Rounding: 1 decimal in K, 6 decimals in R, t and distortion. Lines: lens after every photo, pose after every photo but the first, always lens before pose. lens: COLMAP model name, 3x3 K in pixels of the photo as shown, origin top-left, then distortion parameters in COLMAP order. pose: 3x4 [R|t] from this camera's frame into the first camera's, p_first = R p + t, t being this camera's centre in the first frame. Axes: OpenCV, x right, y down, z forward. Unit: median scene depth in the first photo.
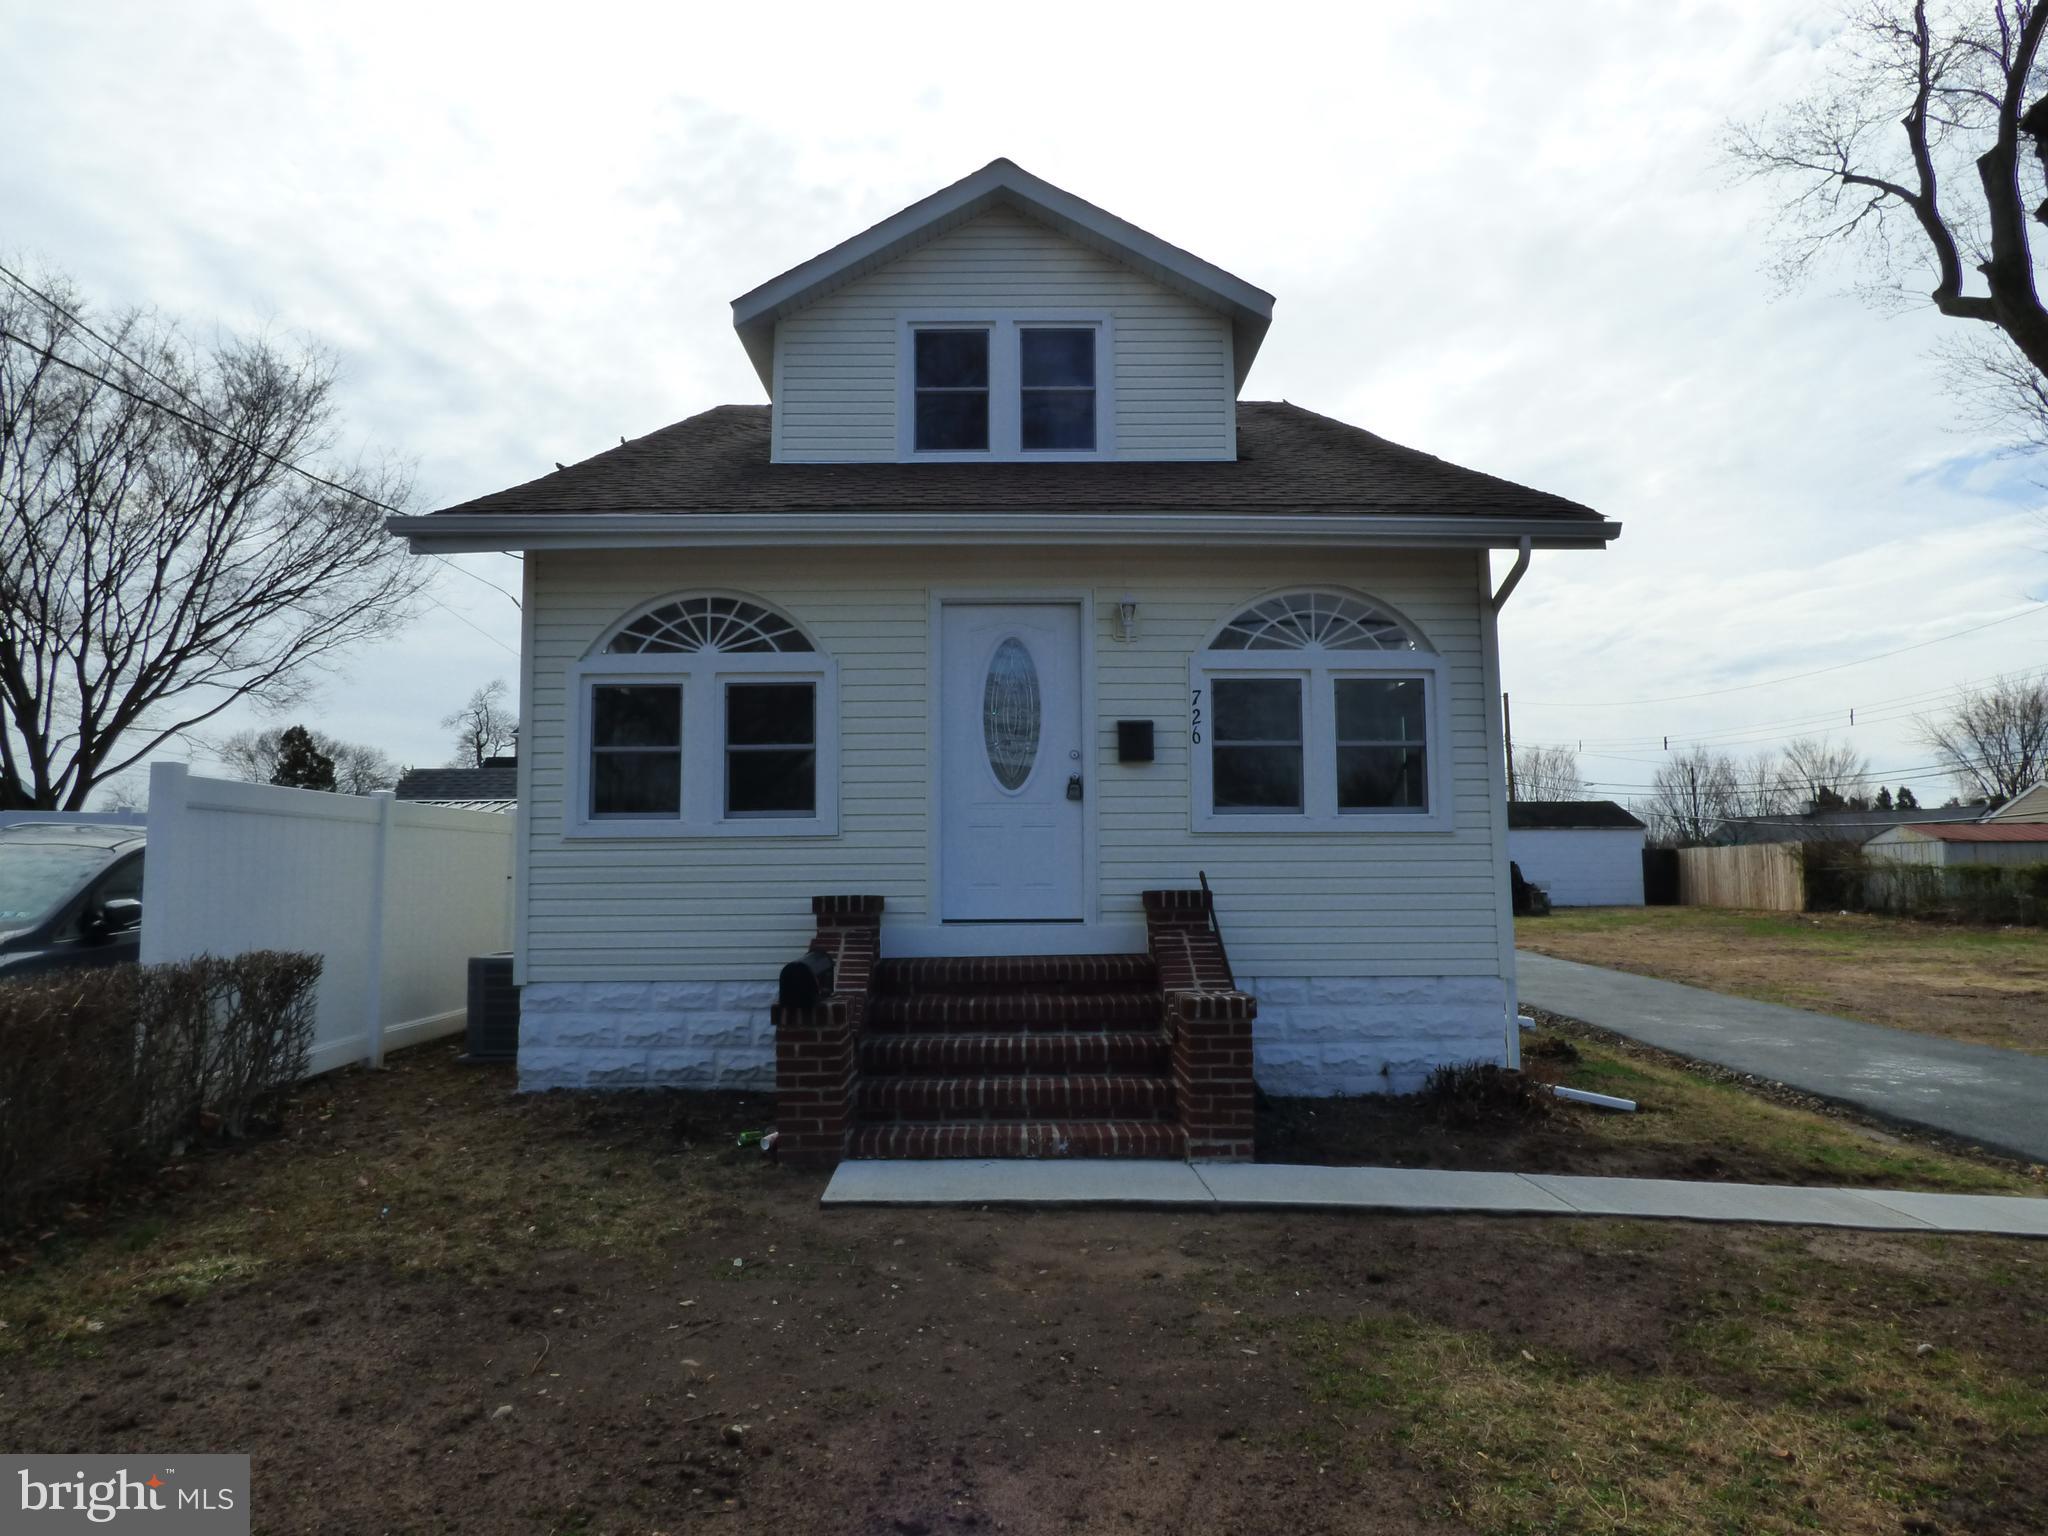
lens RADIAL K [[1352.9, 0, 1024.0], [0, 1352.9, 768.0], [0, 0, 1]] dist [-0.011672, 0.006727]
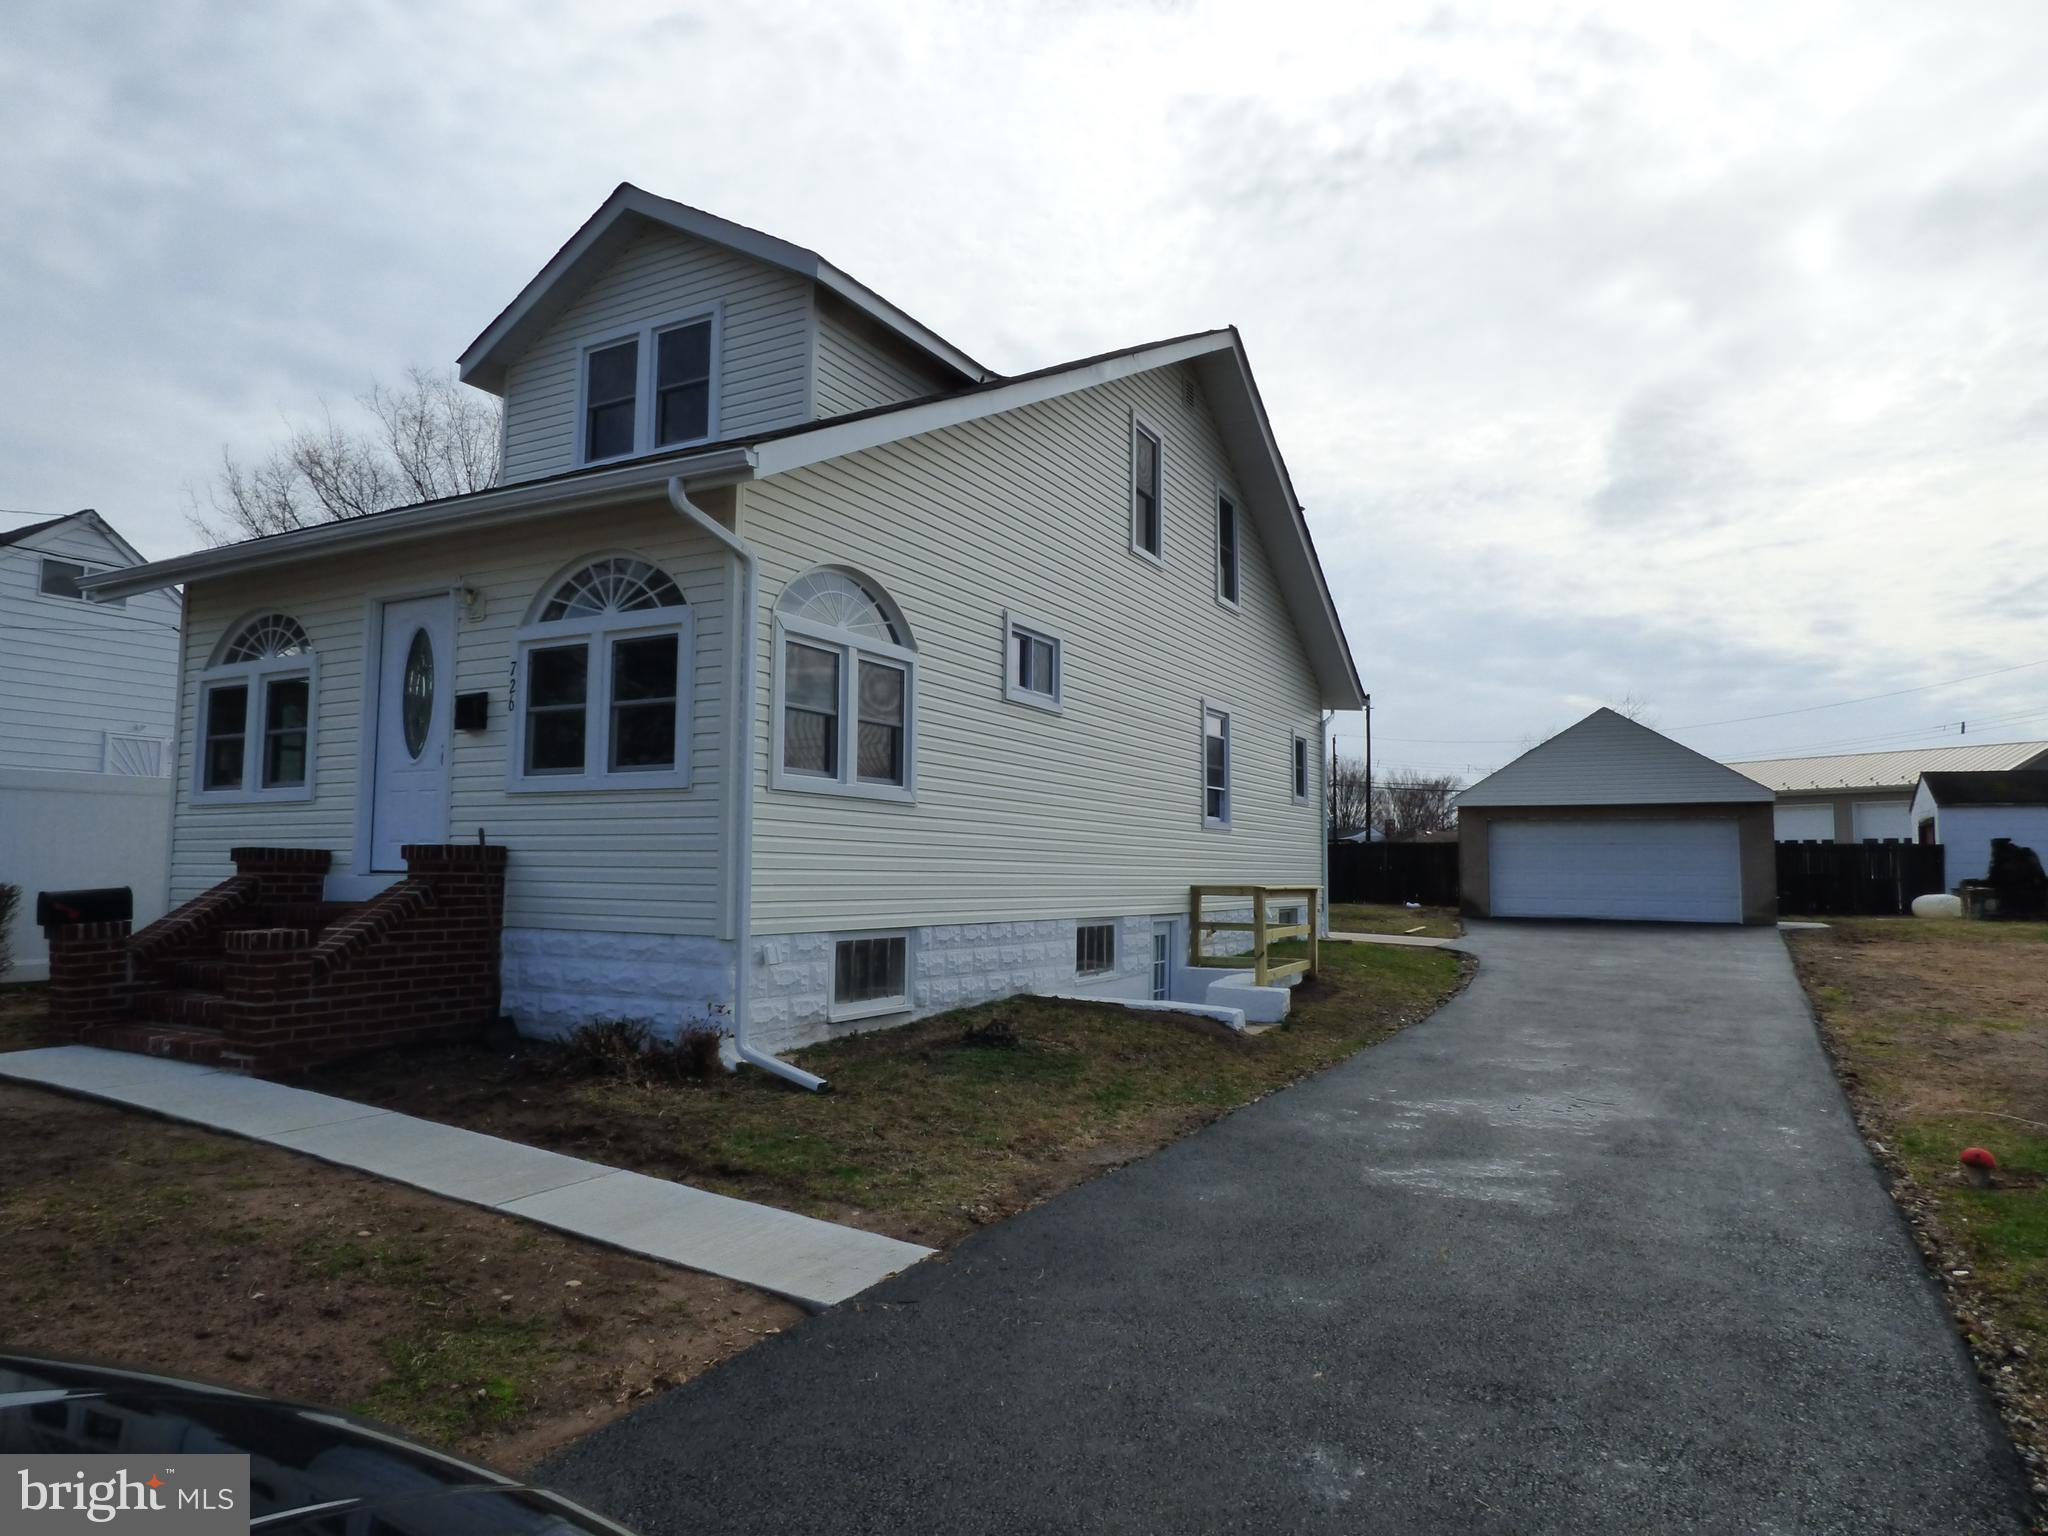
lens RADIAL K [[1352.9, 0, 1024.0], [0, 1352.9, 768.0], [0, 0, 1]] dist [-0.011672, 0.006727]
pose [[0.853033, -0.028082, -0.521101, 1.026816], [0.028913, 0.999561, -0.006536, 0.045993], [0.521055, -0.009492, 0.853470, 0.290982]]
